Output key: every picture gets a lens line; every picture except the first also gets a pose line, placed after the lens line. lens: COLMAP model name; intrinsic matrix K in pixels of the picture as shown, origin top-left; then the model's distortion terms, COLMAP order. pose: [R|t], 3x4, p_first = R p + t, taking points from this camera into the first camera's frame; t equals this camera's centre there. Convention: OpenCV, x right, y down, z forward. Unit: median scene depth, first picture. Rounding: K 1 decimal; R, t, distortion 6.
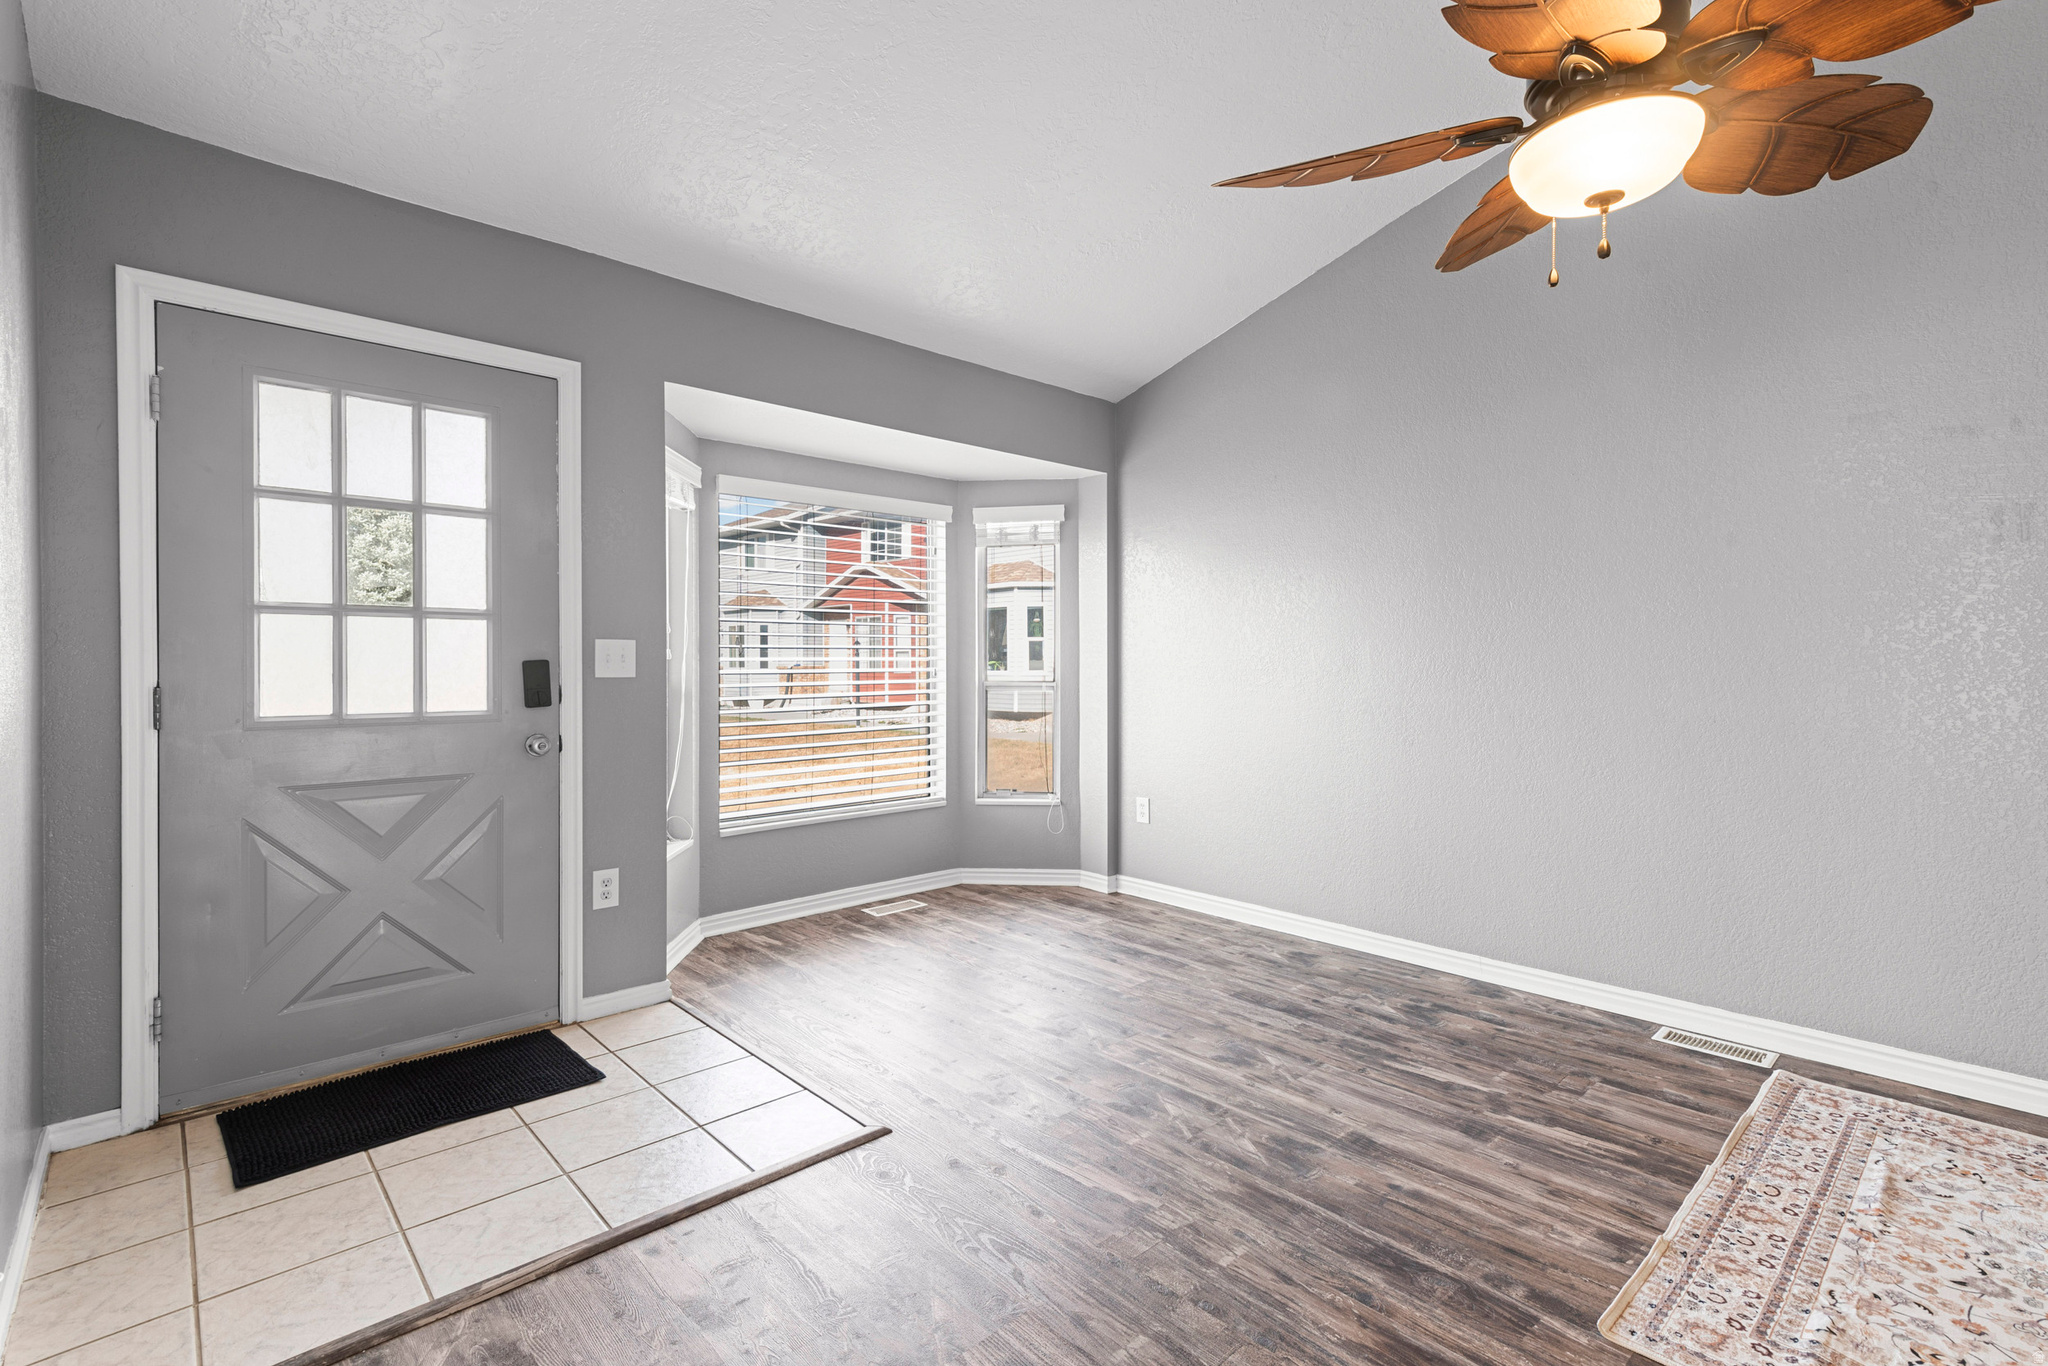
lens RADIAL K [[927.4, 0, 1037.8], [0, 927.4, 674.1], [0, 0, 1]] dist [0.008106, -0.000994]
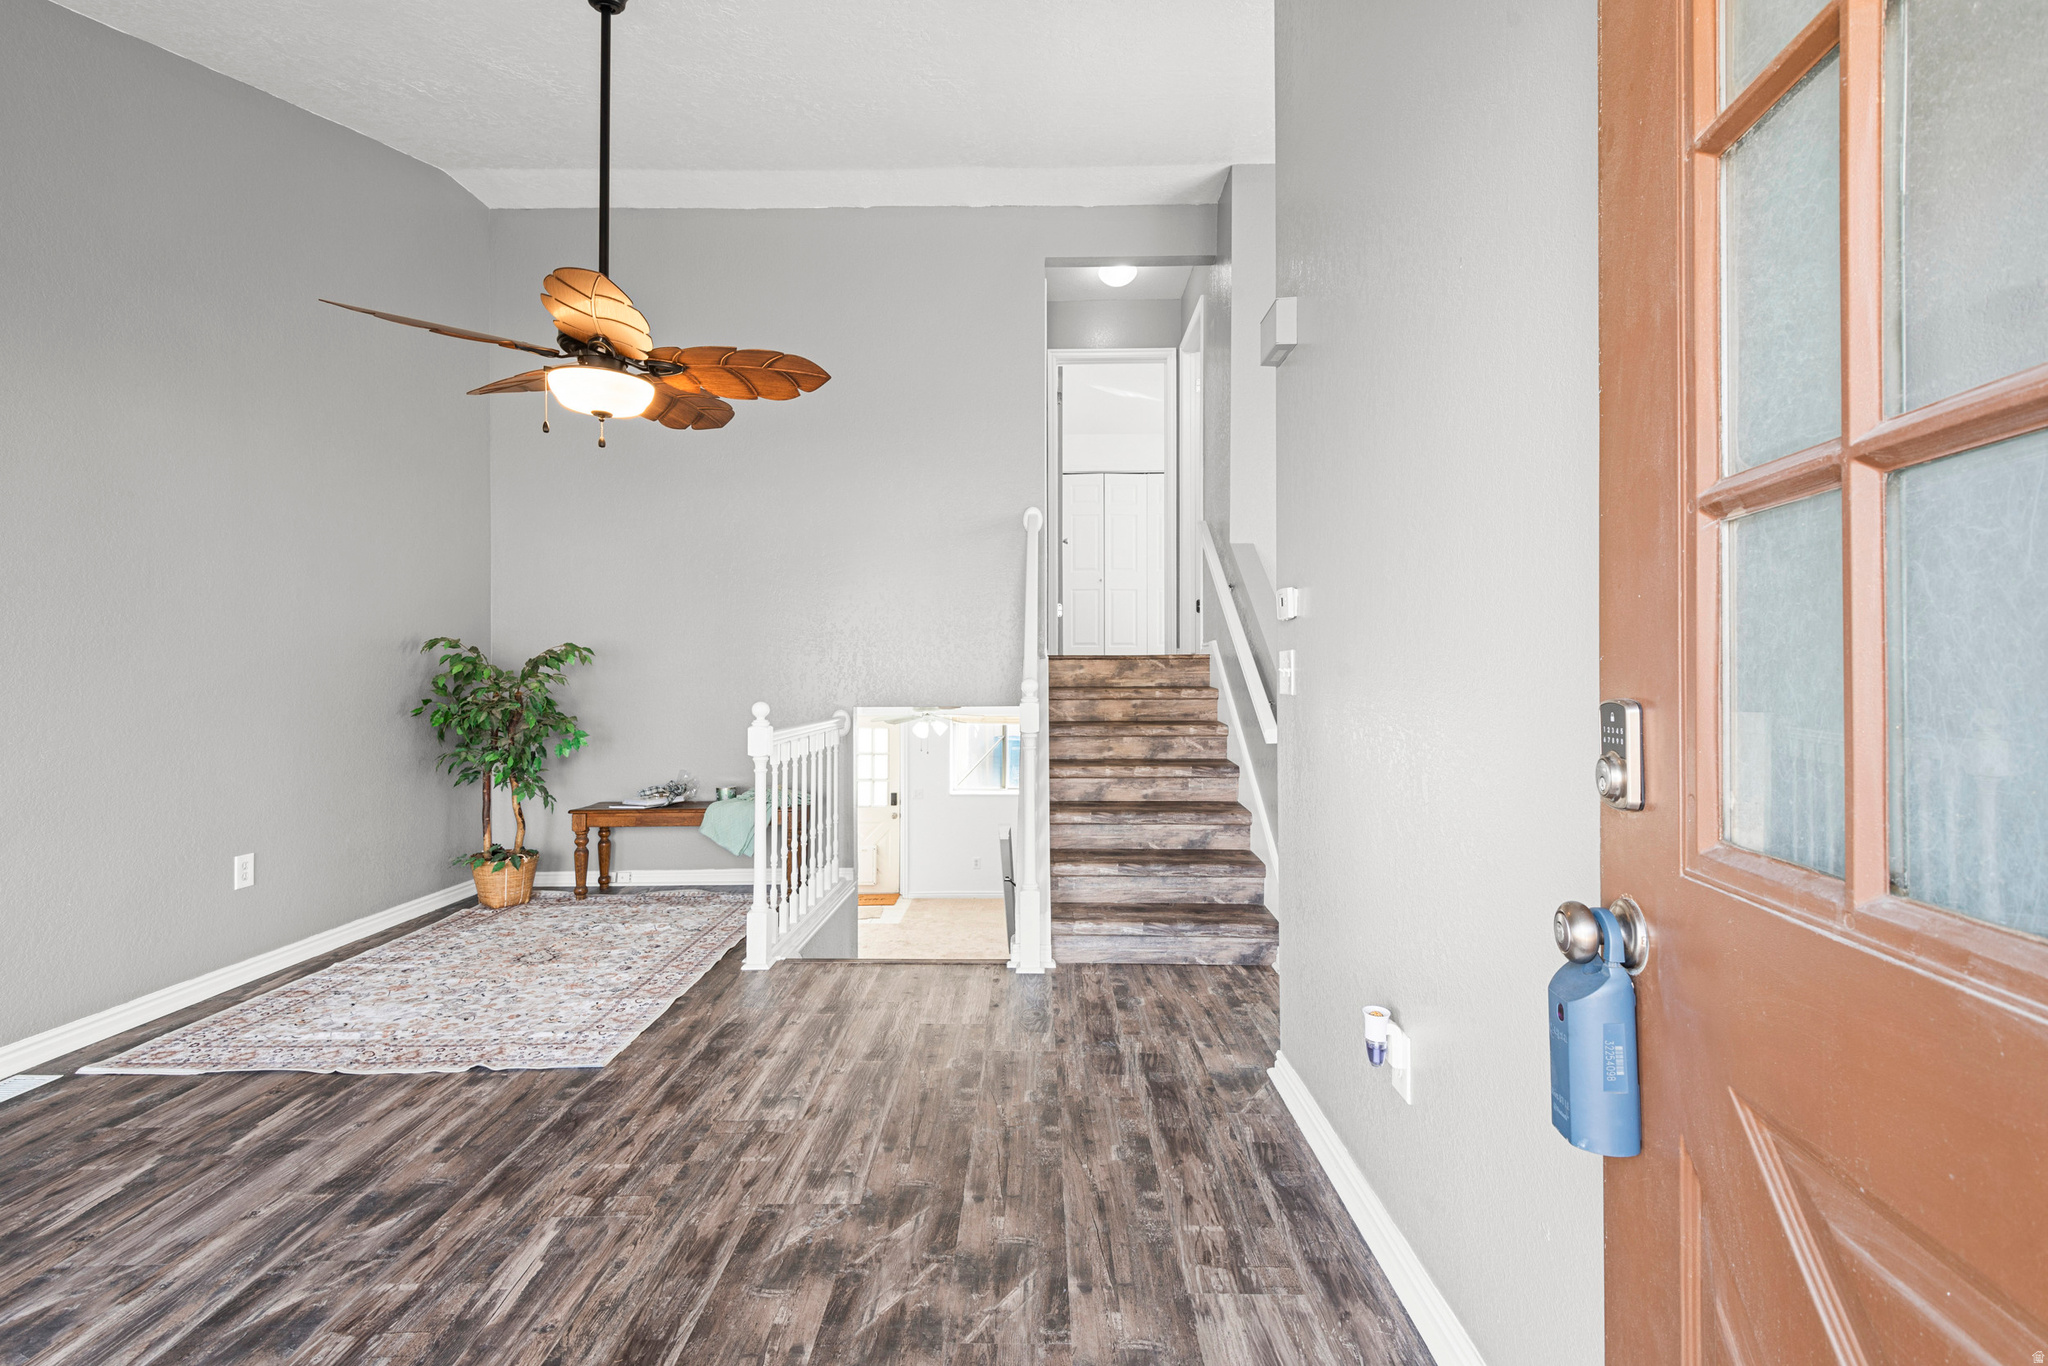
lens RADIAL K [[927.4, 0, 1037.8], [0, 927.4, 674.1], [0, 0, 1]] dist [0.008106, -0.000994]
pose [[-0.725886, 0.001330, 0.687814, -0.756455], [0.008603, 0.999937, 0.007145, -0.016246], [-0.687762, 0.011104, -0.725852, 1.095168]]
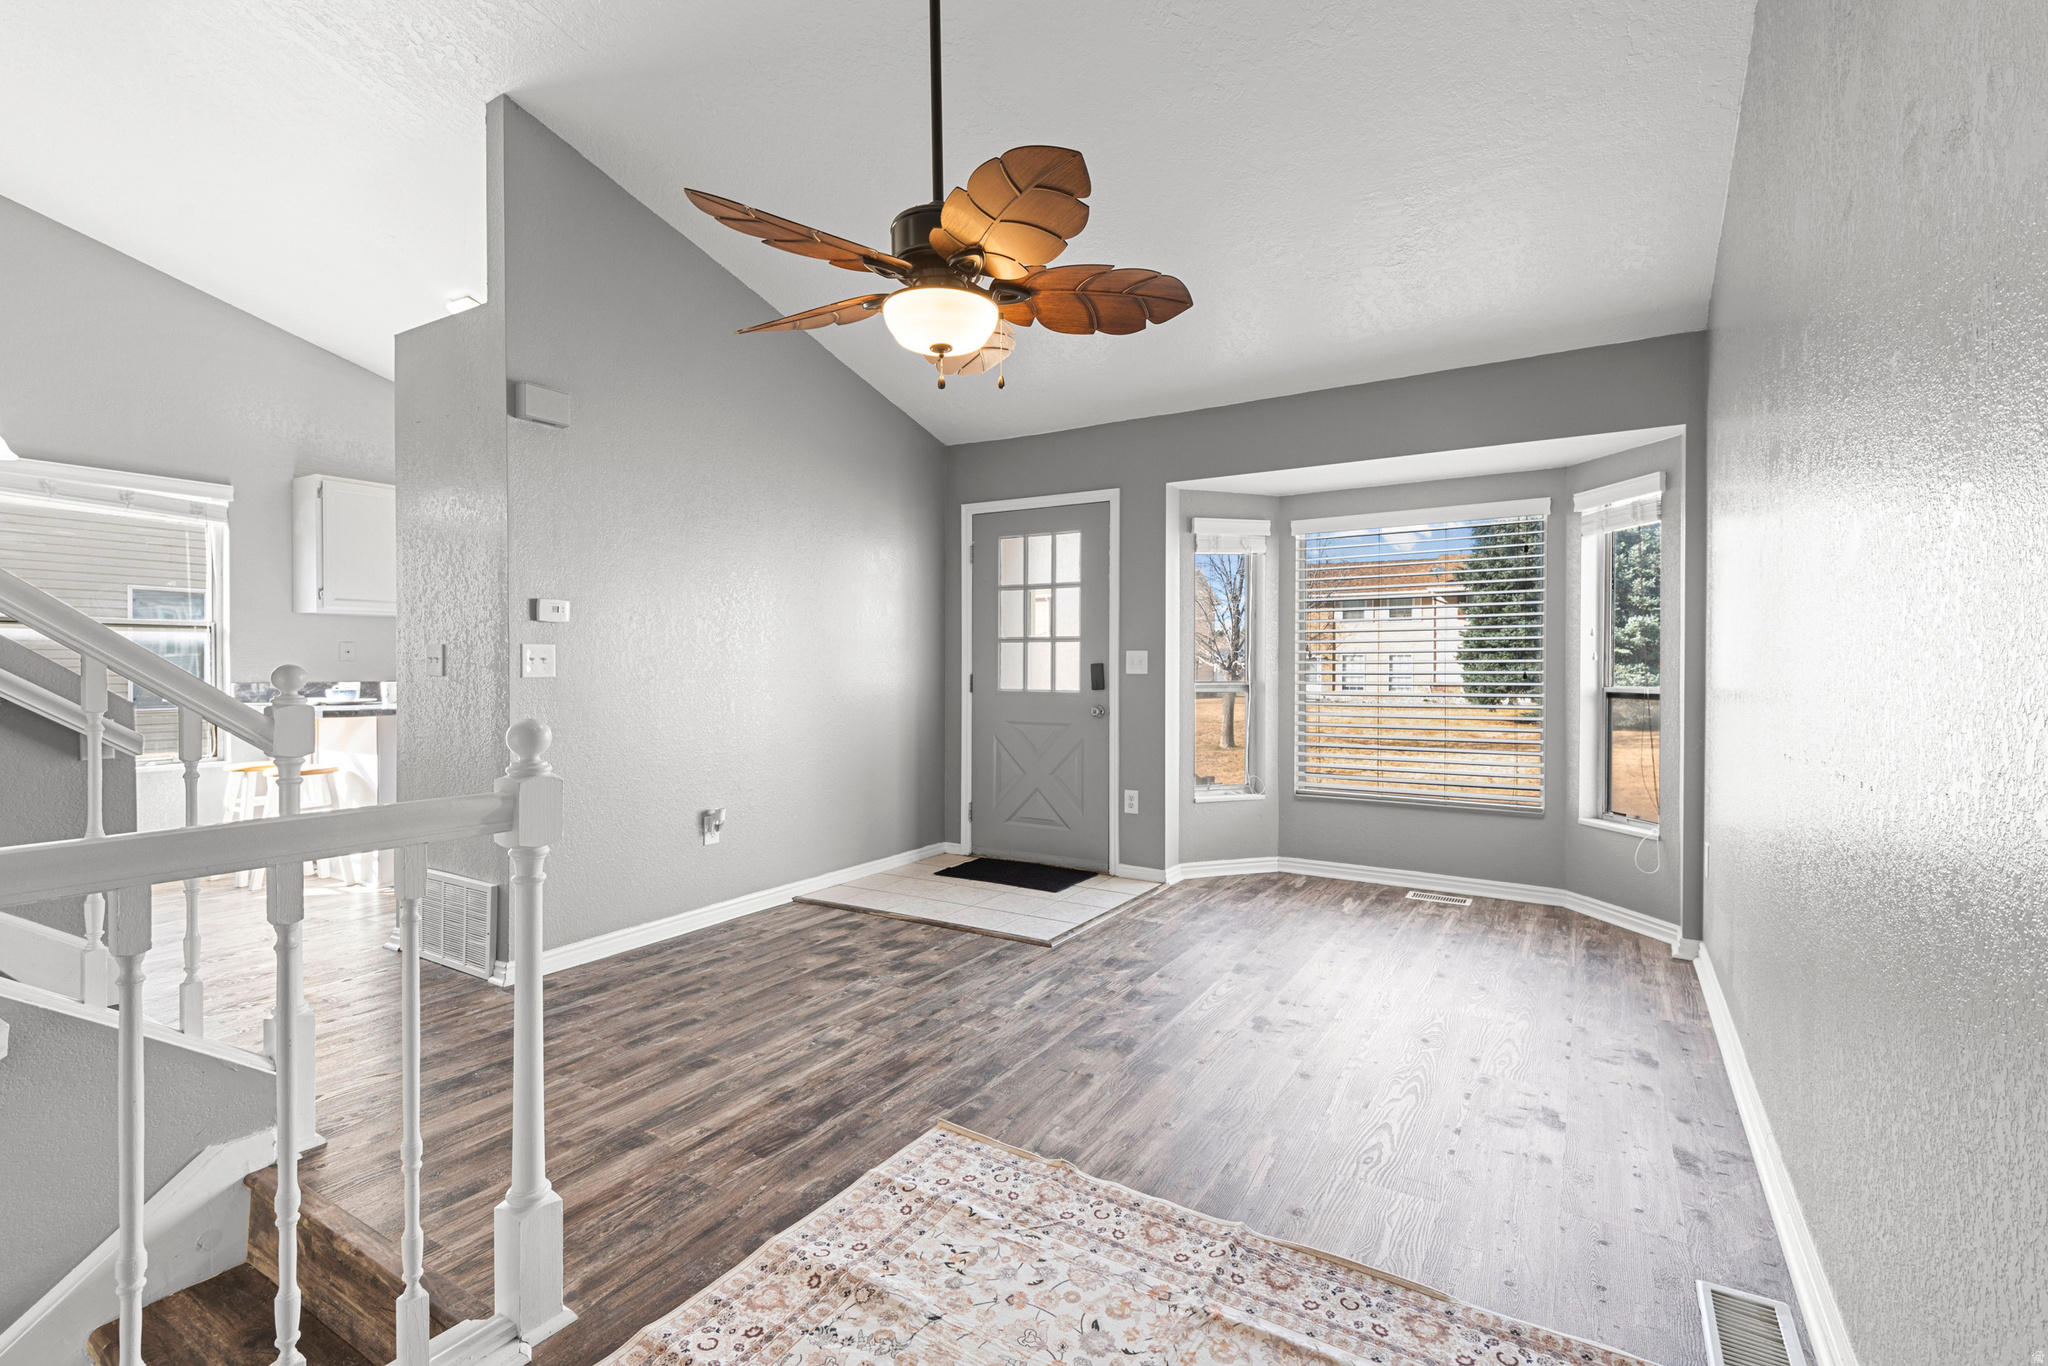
lens RADIAL K [[927.4, 0, 1037.8], [0, 927.4, 674.1], [0, 0, 1]] dist [0.008106, -0.000994]
pose [[0.269645, 0.011284, -0.962894, 1.326858], [-0.010964, 0.999903, 0.008647, -0.010195], [0.962897, 0.008225, 0.269743, 0.487118]]
